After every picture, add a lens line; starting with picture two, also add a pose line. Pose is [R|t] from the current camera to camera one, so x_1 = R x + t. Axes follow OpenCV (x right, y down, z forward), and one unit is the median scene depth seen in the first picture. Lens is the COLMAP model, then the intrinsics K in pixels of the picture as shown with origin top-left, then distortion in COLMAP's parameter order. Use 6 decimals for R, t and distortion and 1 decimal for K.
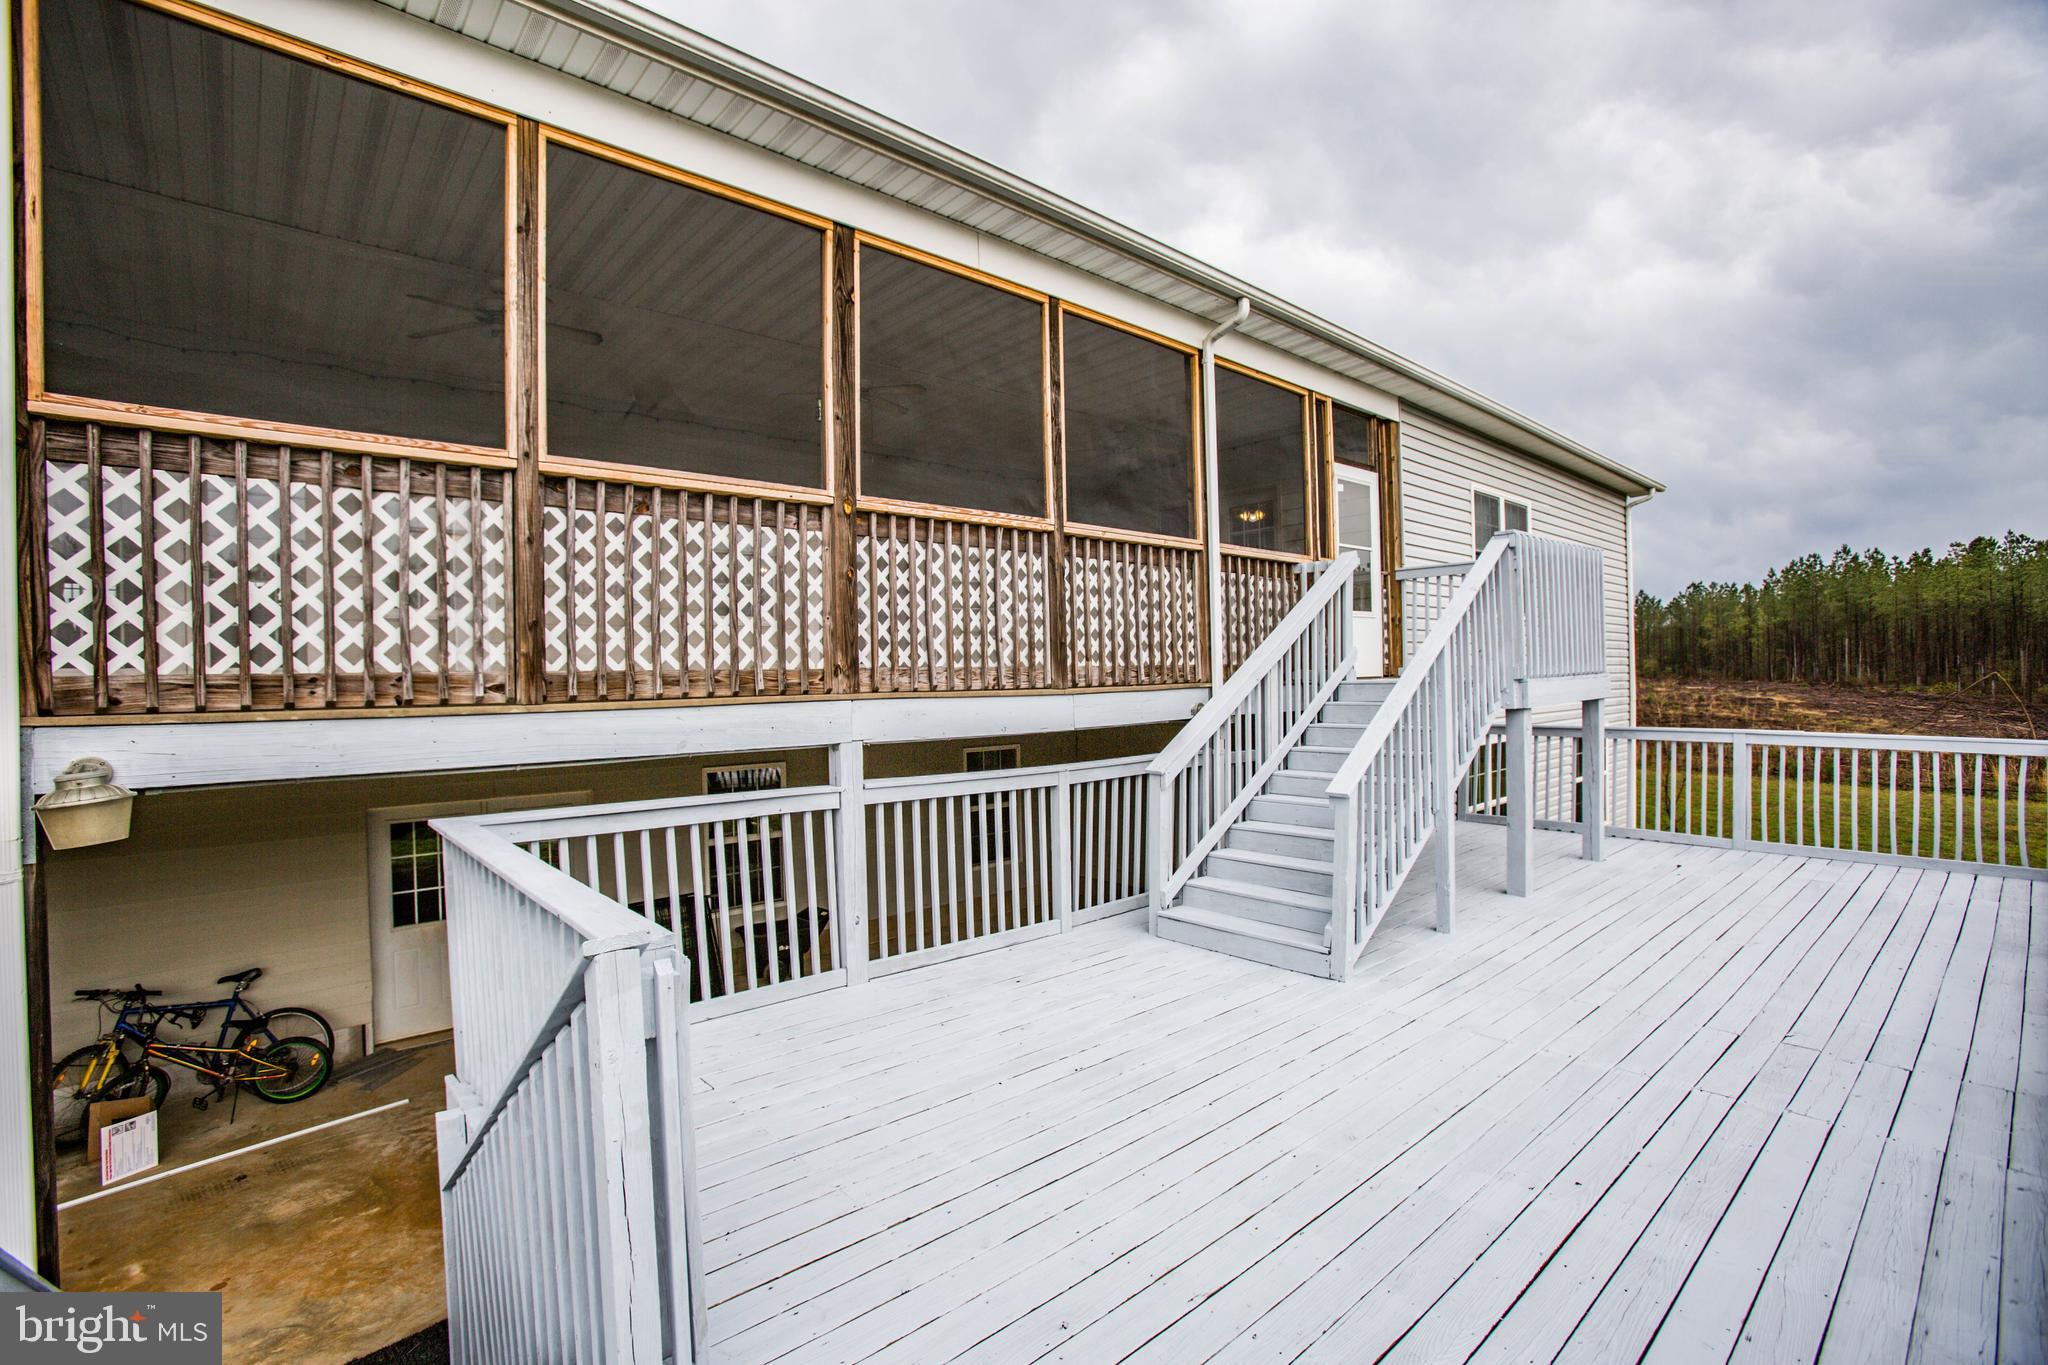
lens RADIAL K [[934.4, 0, 1004.7], [0, 934.4, 672.8], [0, 0, 1]] dist [-0.045745, 0.004650]
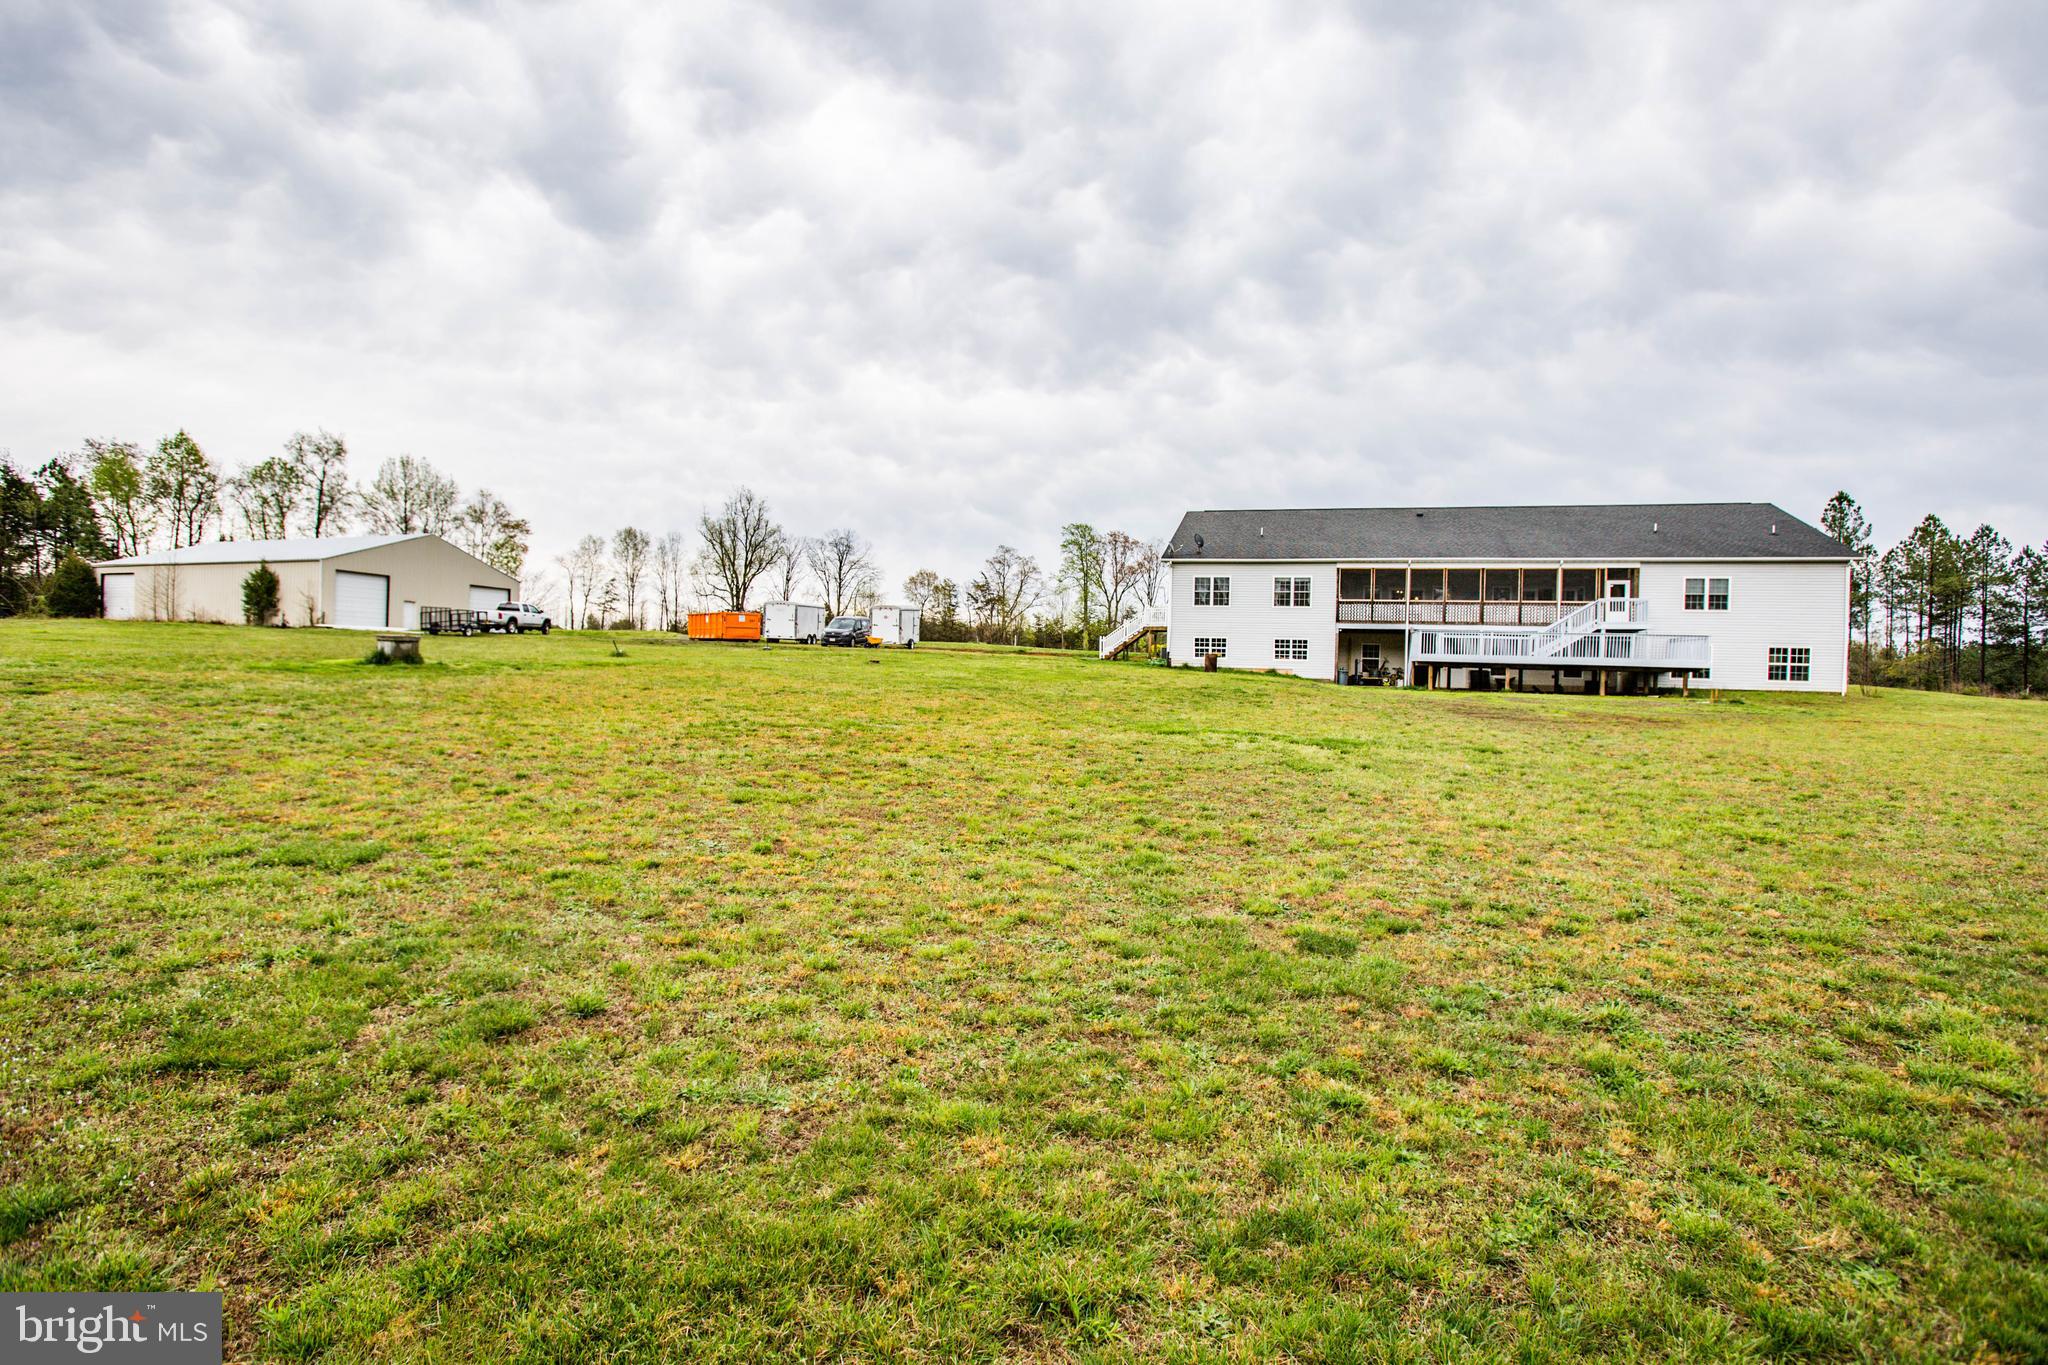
lens RADIAL K [[1107.3, 0, 1027.1], [0, 1107.3, 668.8], [0, 0, 1]] dist [-0.010842, 0.000802]
pose [[0.567856, 0.047207, -0.821773, 4.685343], [-0.025823, 0.998884, 0.039537, 0.108467], [0.822723, -0.001230, 0.568441, -6.582344]]
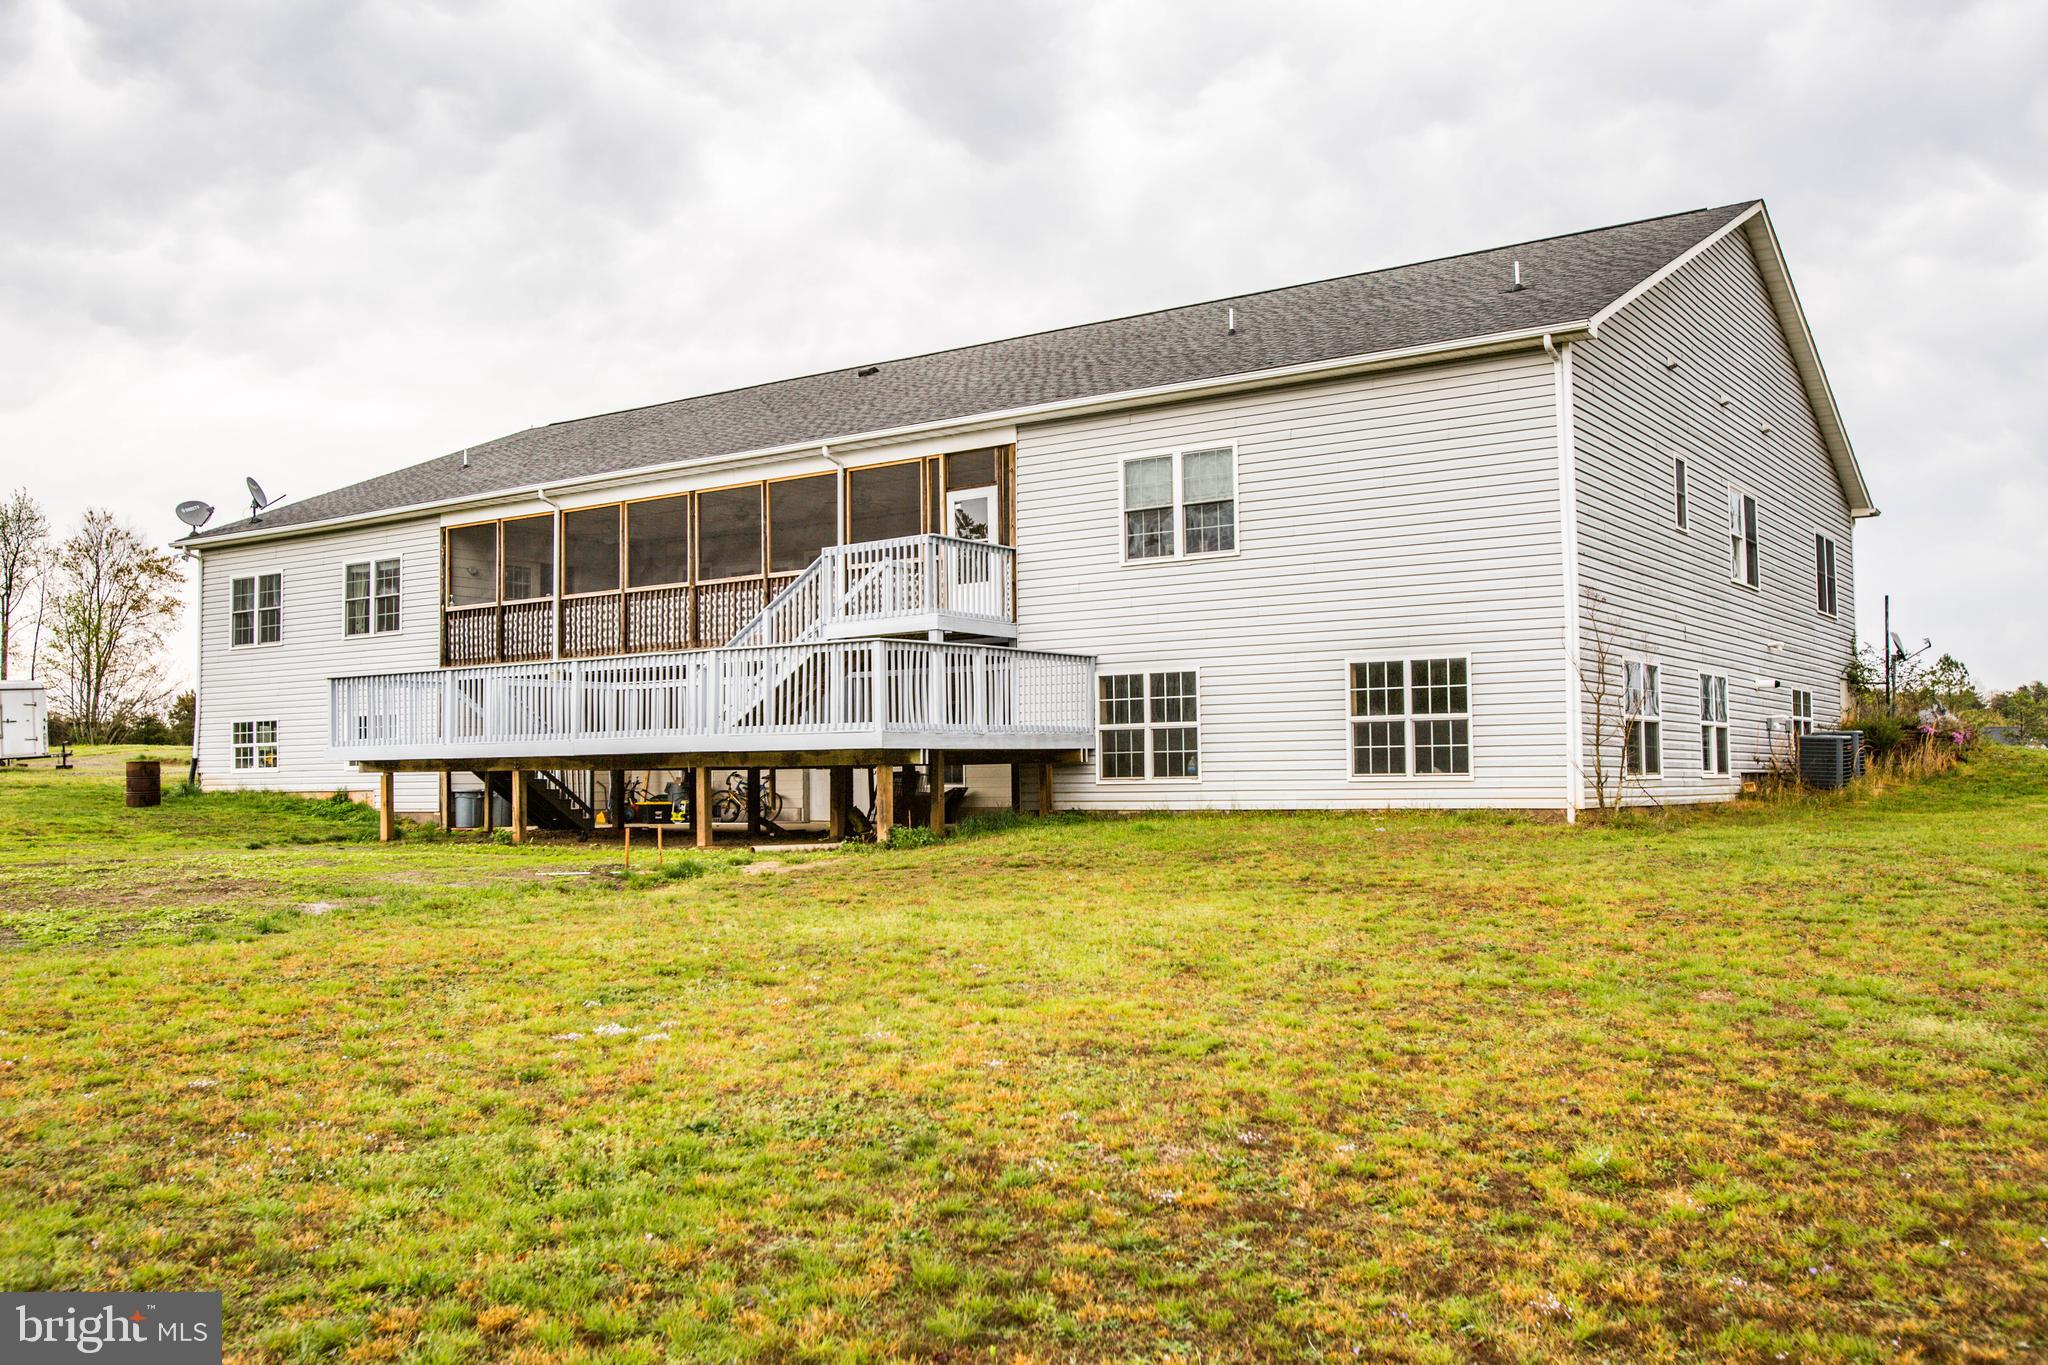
lens RADIAL K [[1838.0, 0, 1019.5], [0, 1838.0, 661.3], [0, 0, 1]] dist [0.007475, -0.003421]
pose [[0.239000, -0.027482, -0.970631, 4.801971], [0.032877, 0.999255, -0.020197, 0.179983], [0.970463, -0.027084, 0.239726, 0.490357]]
